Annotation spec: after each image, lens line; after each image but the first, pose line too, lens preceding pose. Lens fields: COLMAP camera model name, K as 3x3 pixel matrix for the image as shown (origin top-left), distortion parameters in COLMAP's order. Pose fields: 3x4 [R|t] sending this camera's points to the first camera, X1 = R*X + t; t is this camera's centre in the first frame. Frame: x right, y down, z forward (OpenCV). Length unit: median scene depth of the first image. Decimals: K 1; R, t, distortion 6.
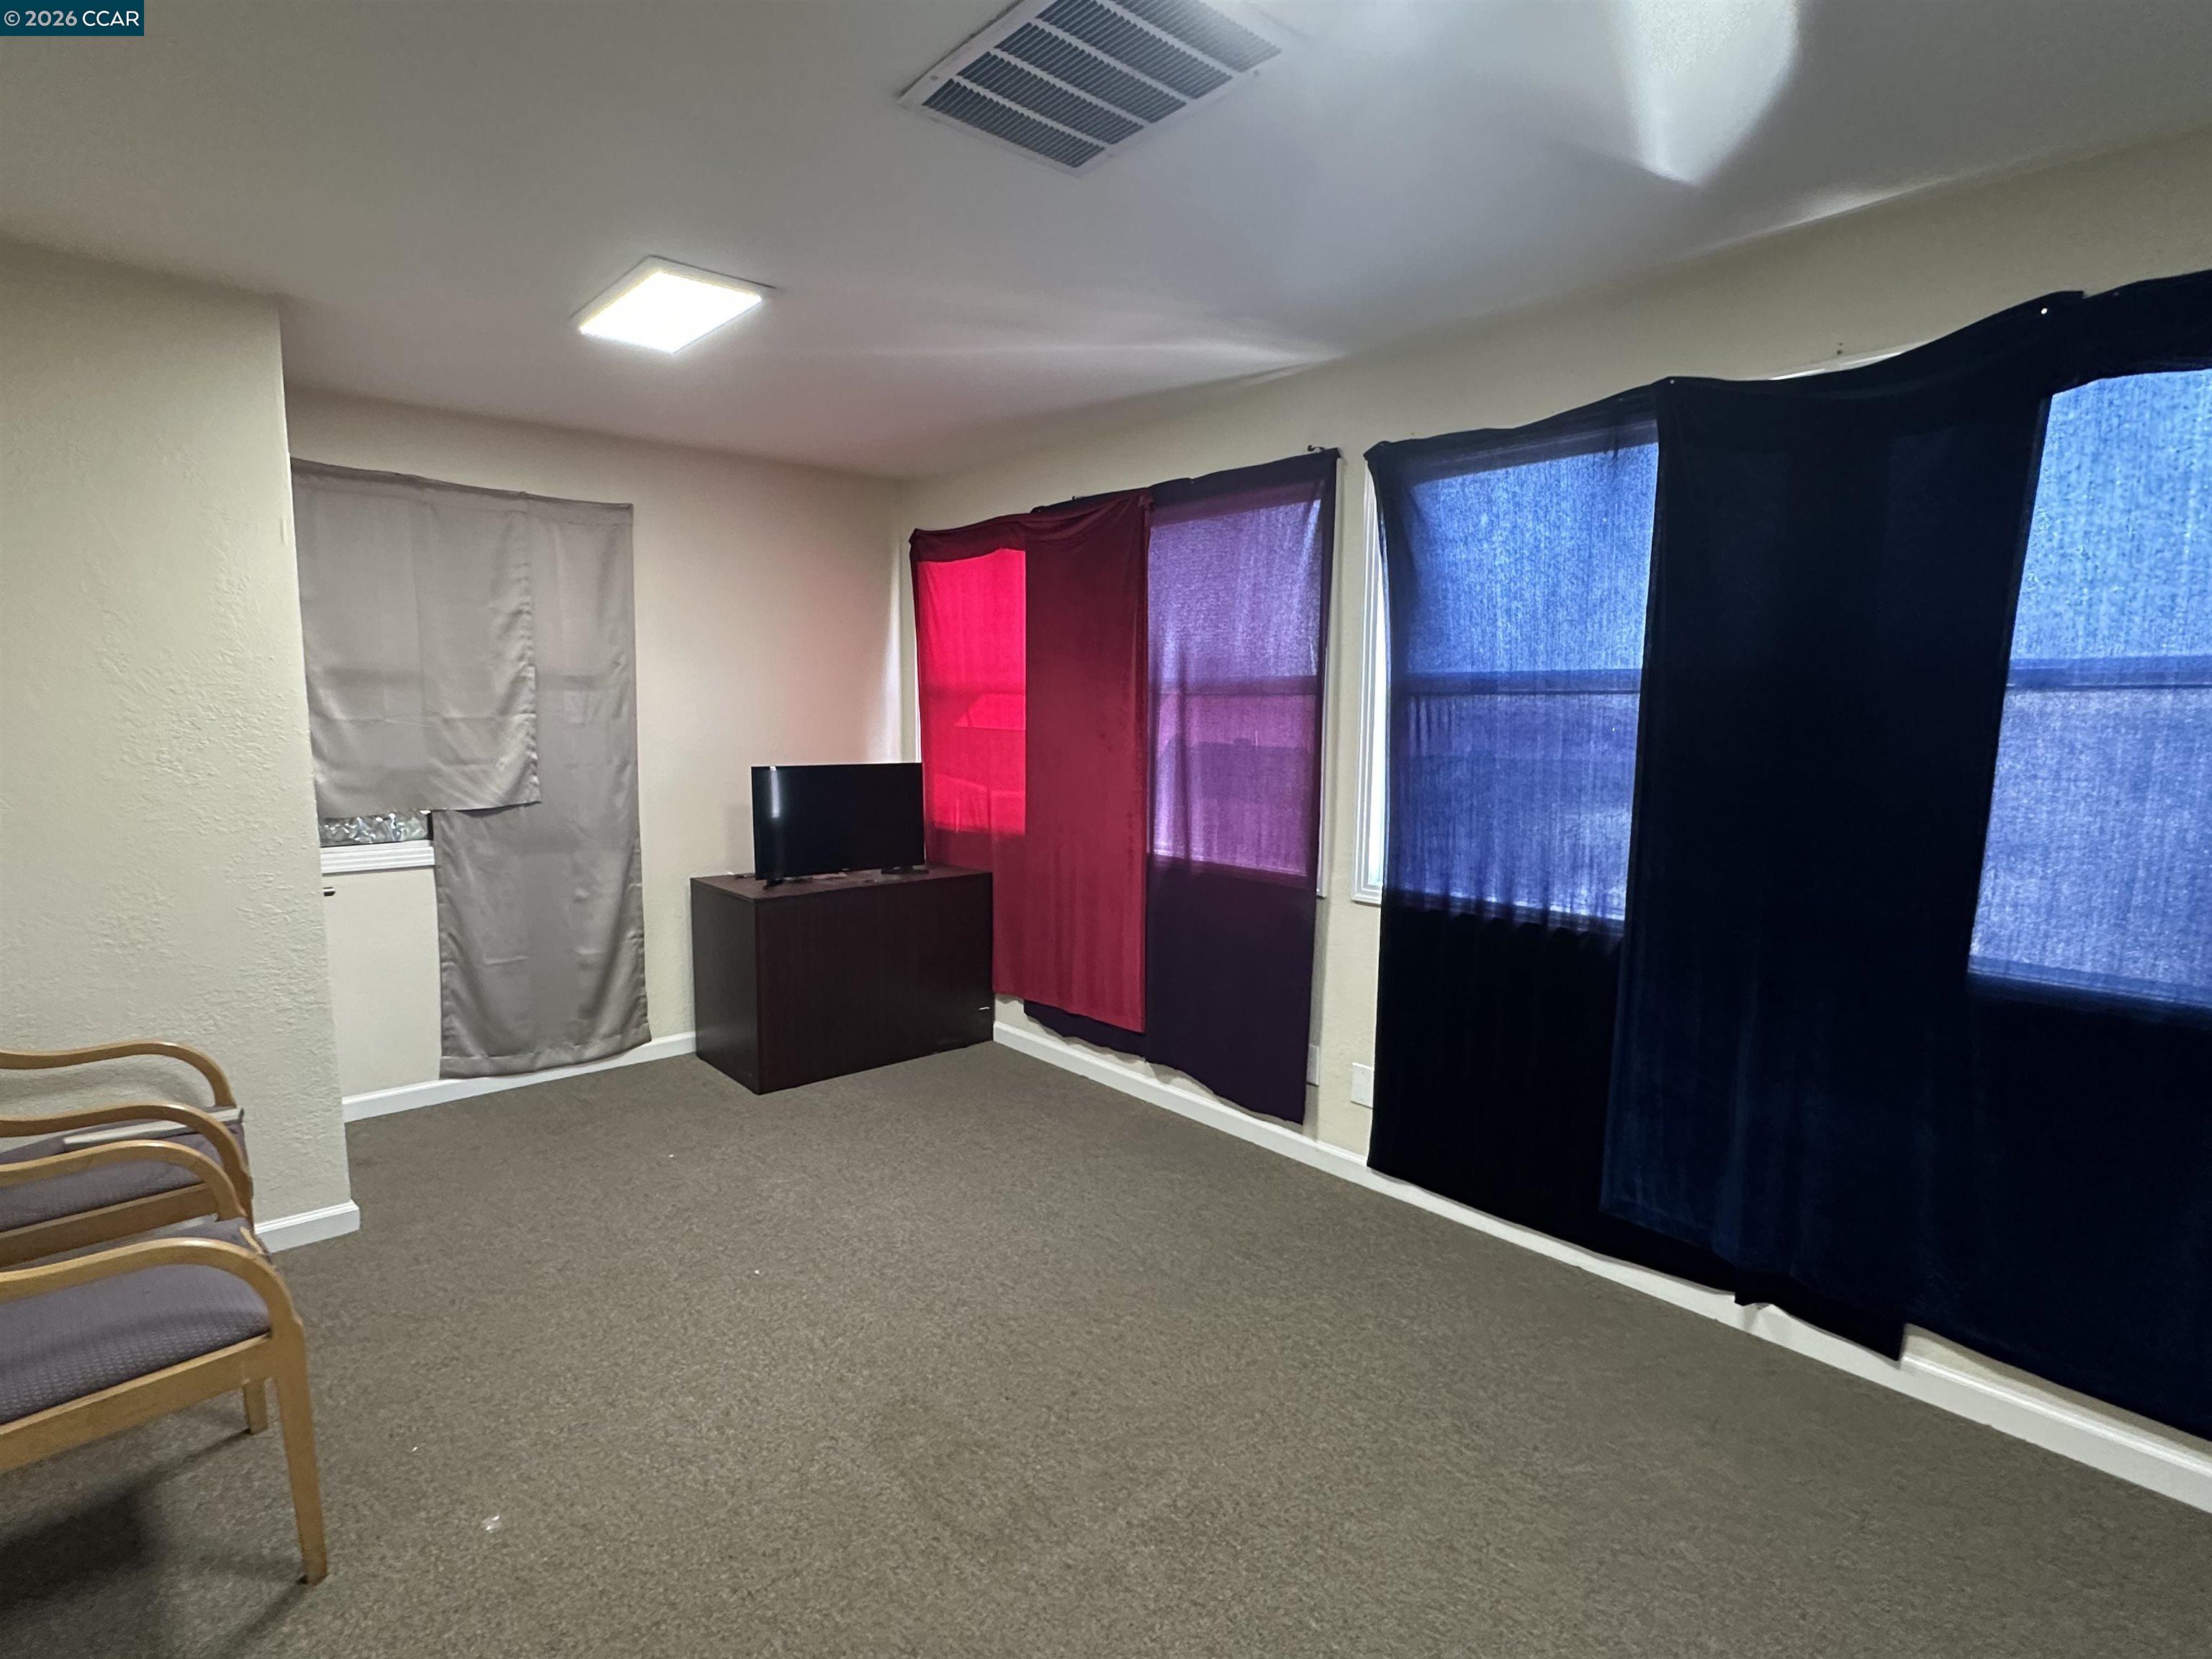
lens RADIAL K [[1106.7, 0, 1108.3], [0, 1106.7, 829.7], [0, 0, 1]] dist [-0.003383, -0.001538]
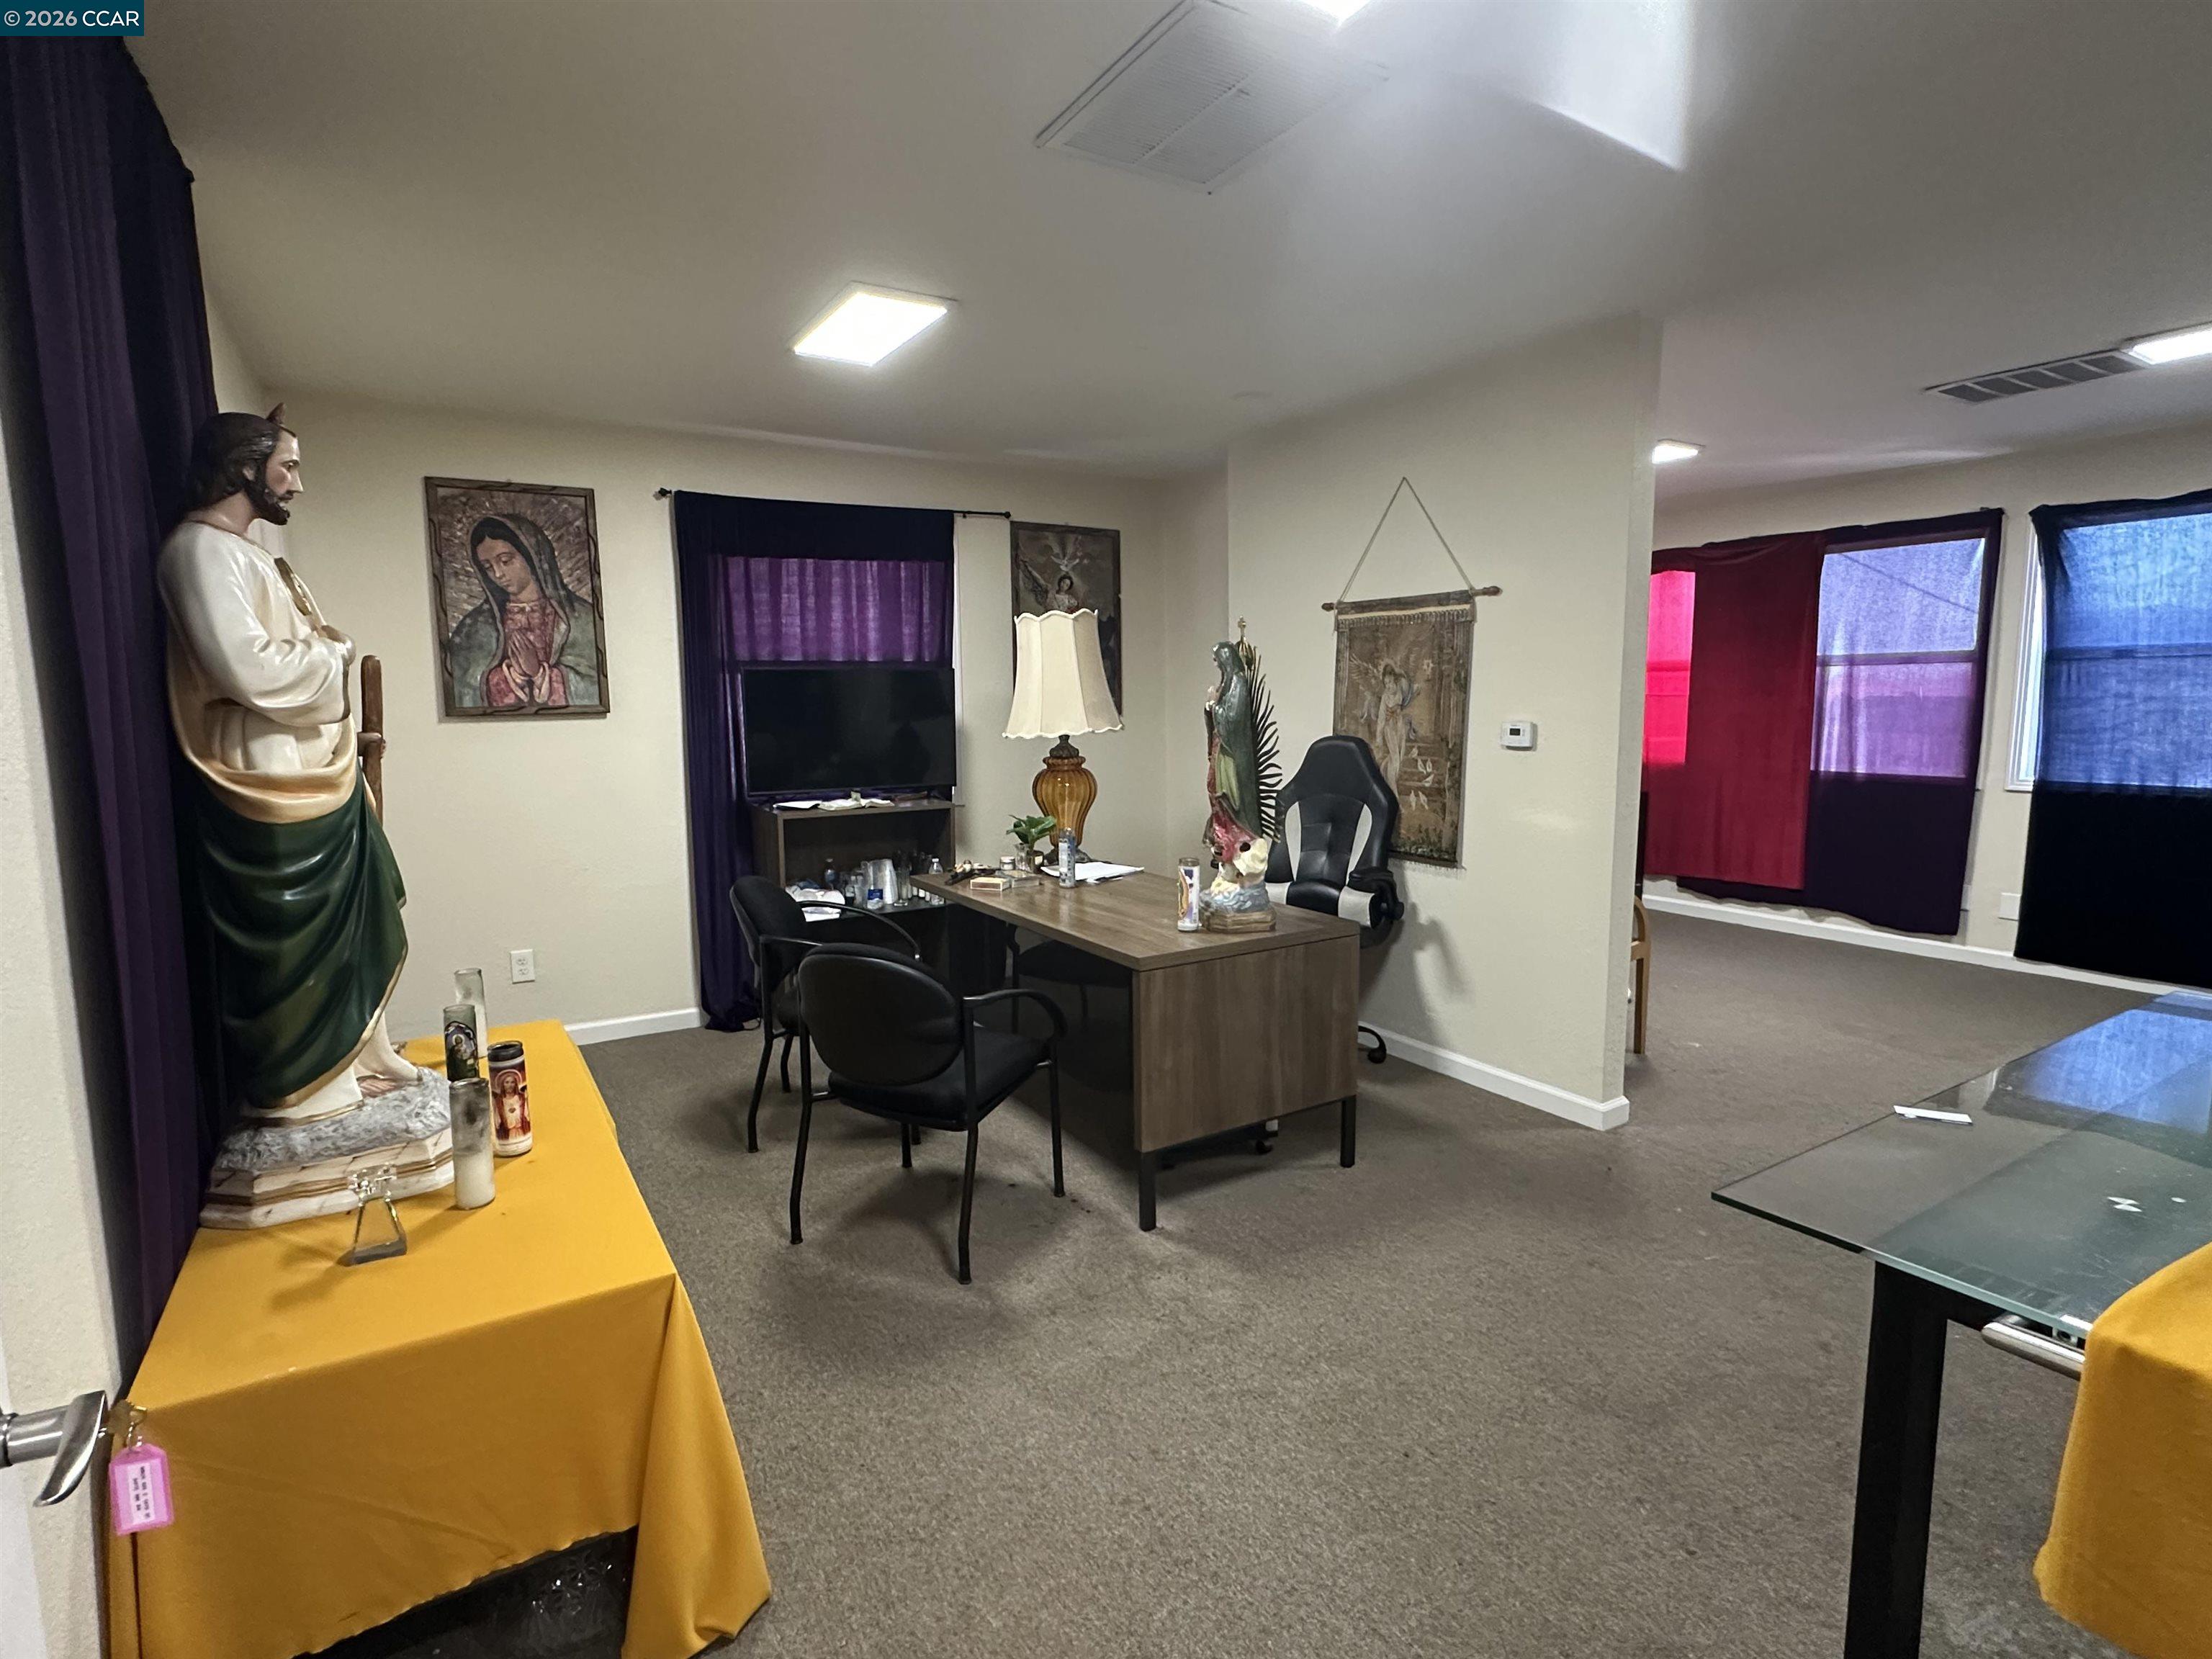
lens RADIAL K [[1106.7, 0, 1106.5], [0, 1106.7, 831.1], [0, 0, 1]] dist [-0.003383, -0.001538]
pose [[0.989363, -0.000634, -0.145465, -0.811284], [0.002183, 0.999943, 0.010492, 0.100830], [0.145450, -0.010698, 0.989308, -0.747680]]
